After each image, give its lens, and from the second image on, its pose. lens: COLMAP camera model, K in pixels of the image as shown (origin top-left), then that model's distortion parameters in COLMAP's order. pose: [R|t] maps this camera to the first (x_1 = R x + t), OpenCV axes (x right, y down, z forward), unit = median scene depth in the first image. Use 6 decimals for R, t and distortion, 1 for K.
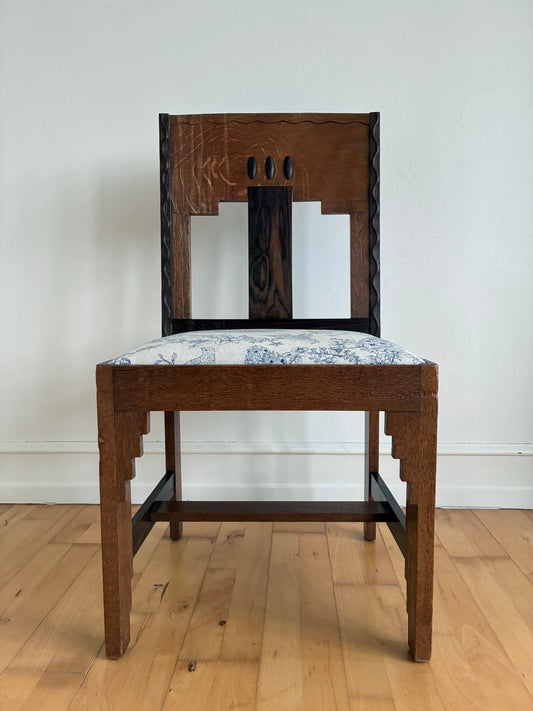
lens RADIAL K [[521.3, 0, 266.4], [0, 521.3, 357.3], [0, 0, 1]] dist [0.016040, -0.034089]
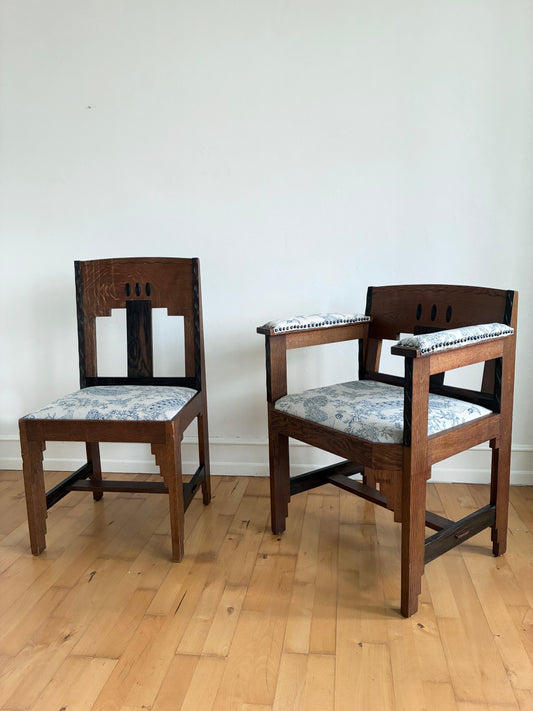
lens RADIAL K [[521.3, 0, 269.9], [0, 521.3, 349.9], [0, 0, 1]] dist [0.016040, -0.034089]
pose [[0.994564, -0.002877, -0.104090, 0.619039], [0.008047, 0.998752, 0.049283, -0.246318], [0.103818, -0.049852, 0.993346, -0.674759]]
